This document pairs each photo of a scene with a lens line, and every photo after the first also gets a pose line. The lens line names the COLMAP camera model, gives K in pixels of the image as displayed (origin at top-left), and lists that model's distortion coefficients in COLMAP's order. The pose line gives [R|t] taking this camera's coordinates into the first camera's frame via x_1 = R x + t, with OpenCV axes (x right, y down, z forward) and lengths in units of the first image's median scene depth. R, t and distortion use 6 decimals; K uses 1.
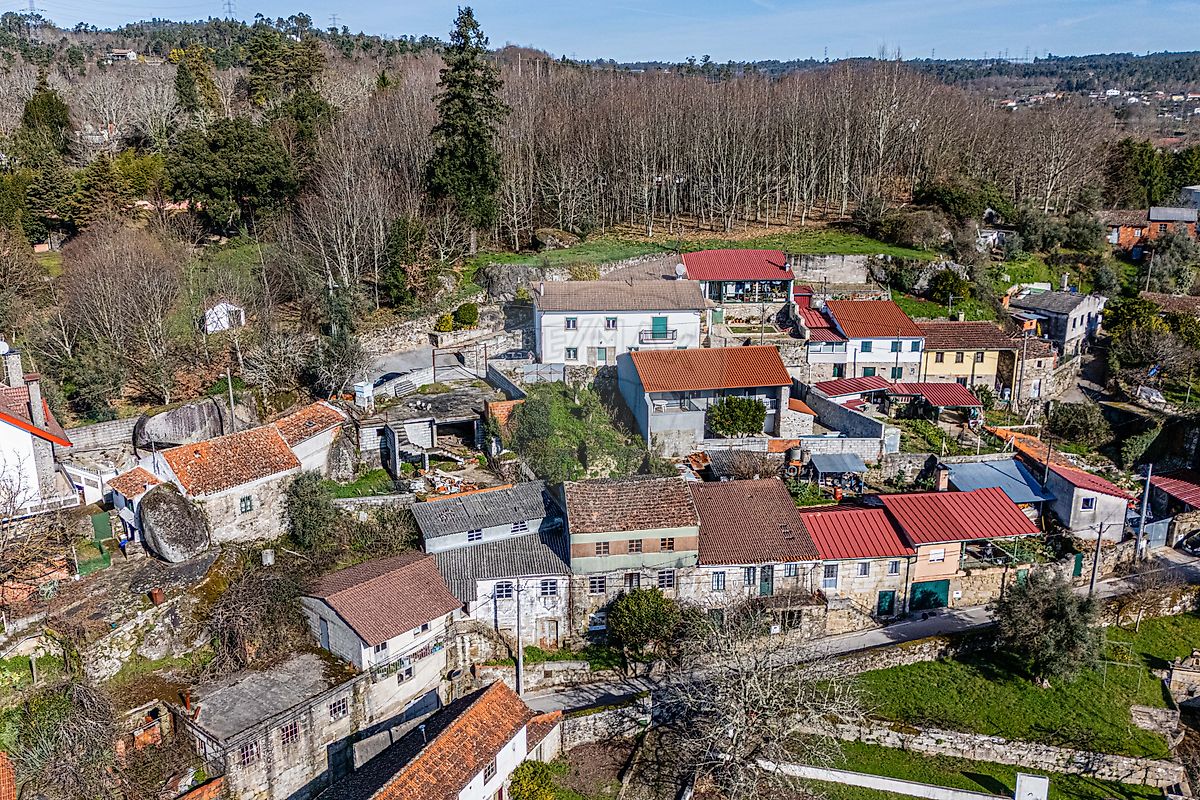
lens RADIAL K [[1039.4, 0, 602.6], [0, 1039.4, 393.1], [0, 0, 1]] dist [0.112285, -0.163506]
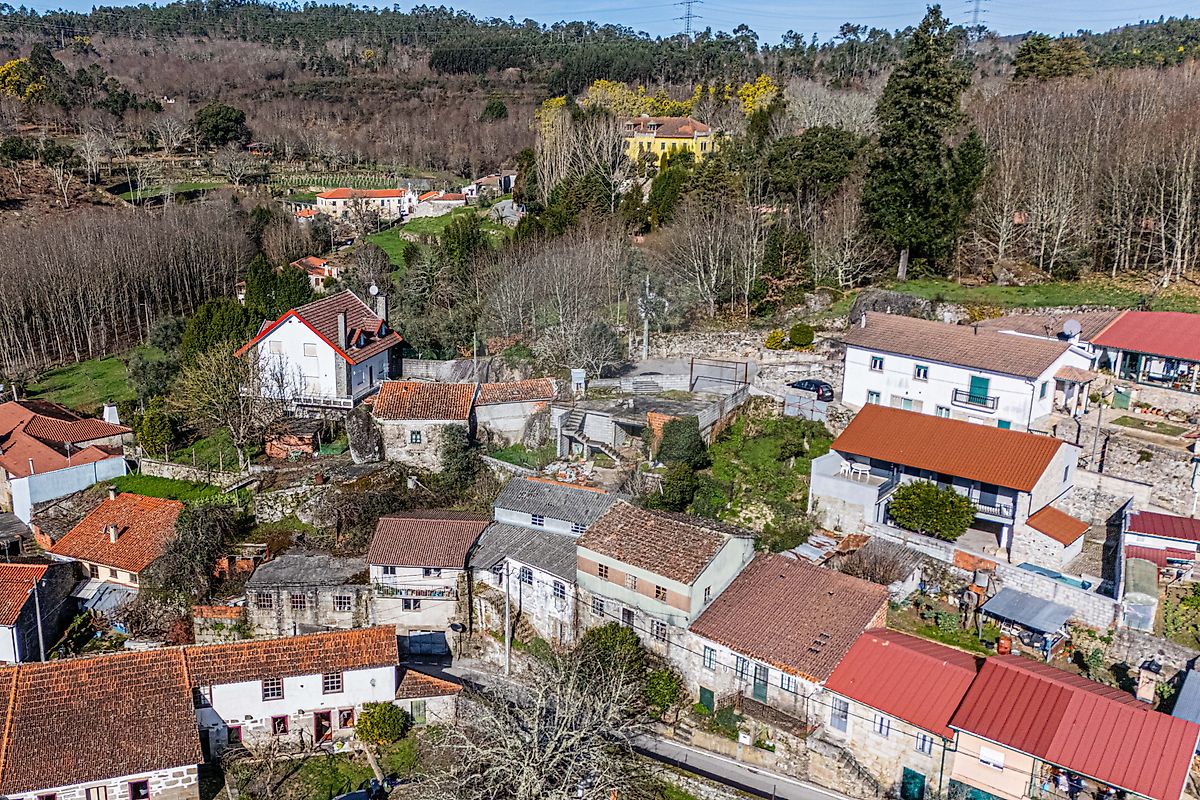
lens RADIAL K [[1043.9, 0, 490.7], [0, 1043.9, 394.6], [0, 0, 1]] dist [0.092569, -0.108819]
pose [[0.605283, 0.213576, -0.766824, 0.617364], [-0.218529, 0.970905, 0.097923, -0.078690], [0.765427, 0.108302, 0.634344, 0.272245]]
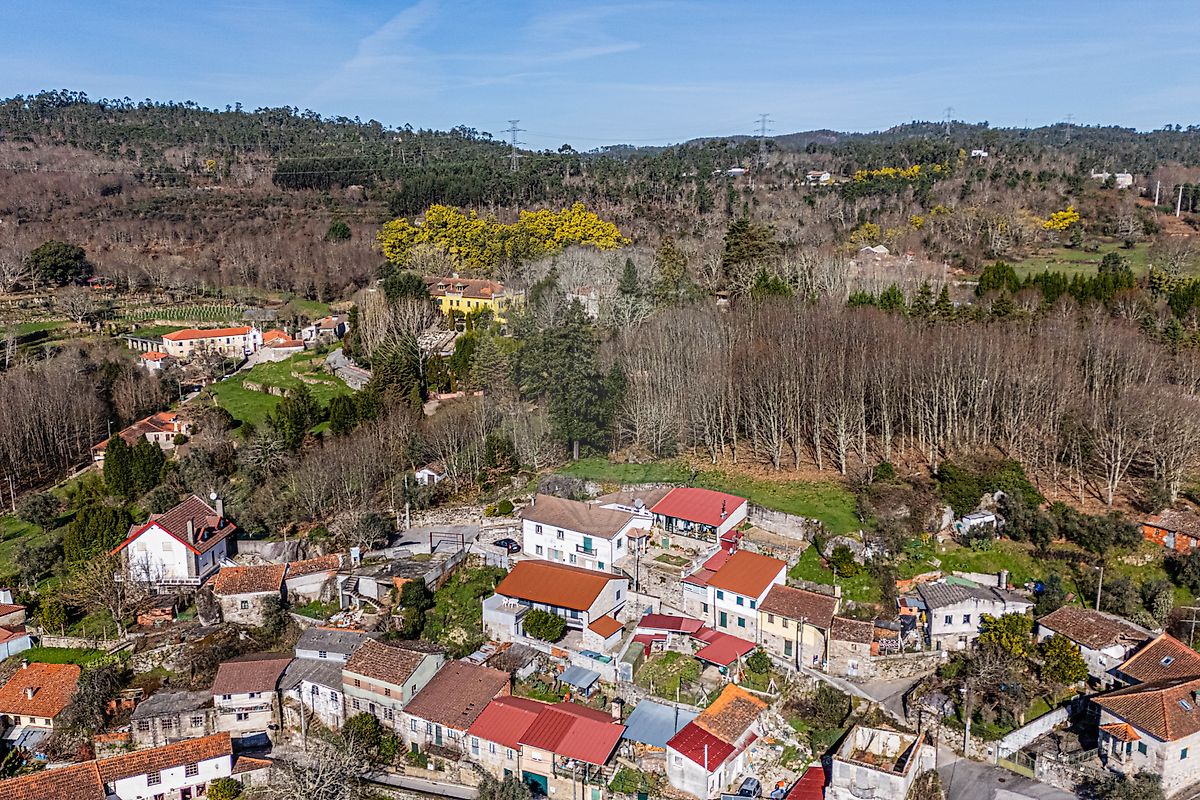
lens RADIAL K [[1039.8, 0, 612.5], [0, 1039.8, 391.1], [0, 0, 1]] dist [0.108446, -0.145632]
pose [[0.779080, 0.122087, -0.614922, 1.244798], [-0.168859, 0.985471, -0.018281, -0.335935], [0.603756, 0.118077, 0.788376, -0.137045]]
